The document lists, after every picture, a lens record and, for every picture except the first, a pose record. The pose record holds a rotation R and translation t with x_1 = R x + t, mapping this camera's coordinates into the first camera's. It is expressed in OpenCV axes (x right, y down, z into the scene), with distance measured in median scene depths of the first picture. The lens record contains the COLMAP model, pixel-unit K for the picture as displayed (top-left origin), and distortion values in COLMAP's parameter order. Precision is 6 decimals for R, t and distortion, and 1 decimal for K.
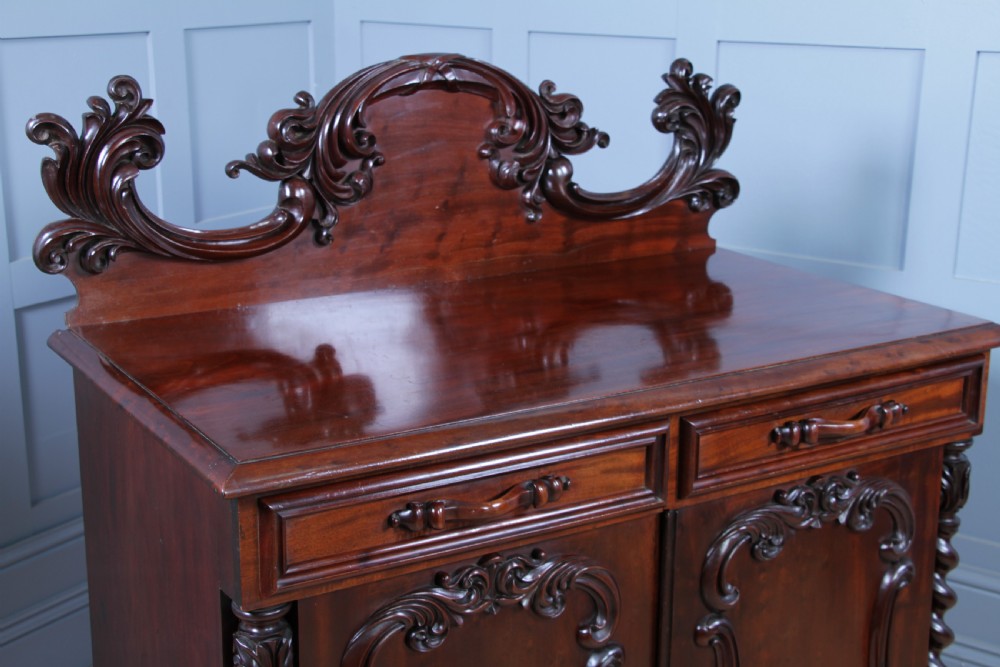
lens RADIAL K [[1444.7, 0, 500.9], [0, 1444.7, 350.3], [0, 0, 1]] dist [0.055185, 0.097790]
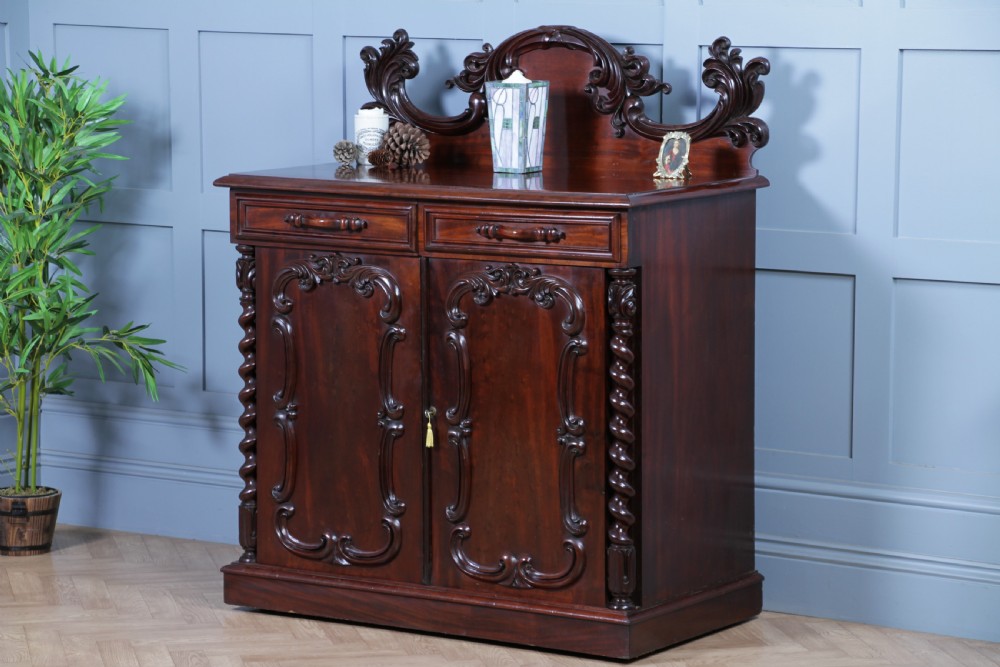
lens RADIAL K [[3368.4, 0, 500.0], [0, 3368.4, 333.5], [0, 0, 1]] dist [0.888590, -0.223285]
pose [[0.429036, 0.102187, -0.897489, 3.831200], [-0.237468, 0.971391, -0.002918, 0.182822], [0.871514, 0.214377, 0.441027, -0.771843]]
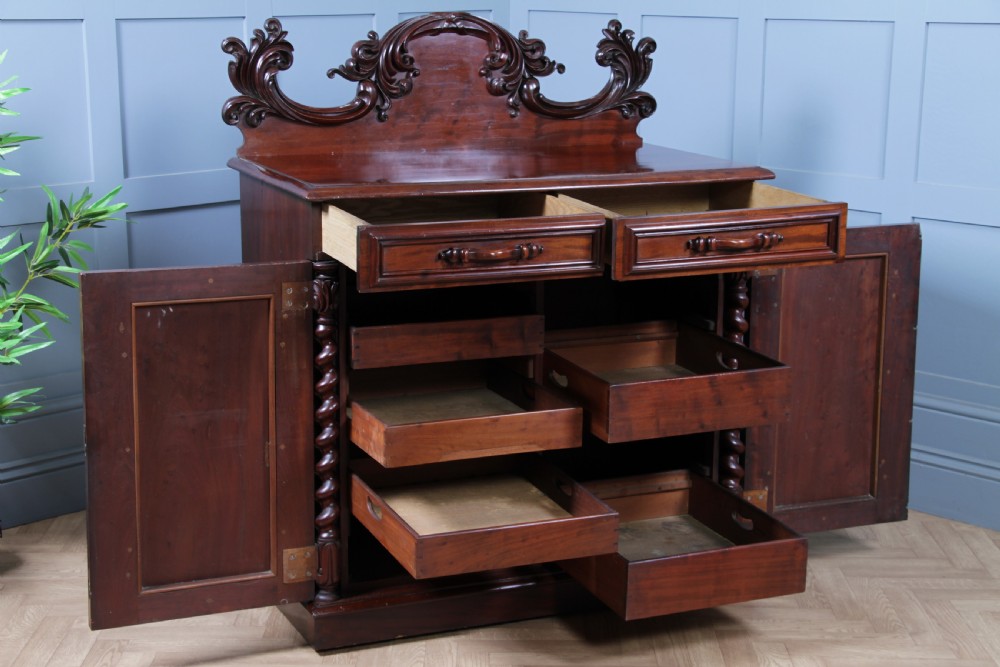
lens RADIAL K [[1772.8, 0, 500.0], [0, 1772.8, 333.5], [0, 0, 1]] dist [0.200307, -0.000682]
pose [[0.990632, 0.028575, -0.133537, 0.337436], [-0.037501, 0.997192, -0.064816, 0.343234], [0.131310, 0.069216, 0.988922, -1.169154]]
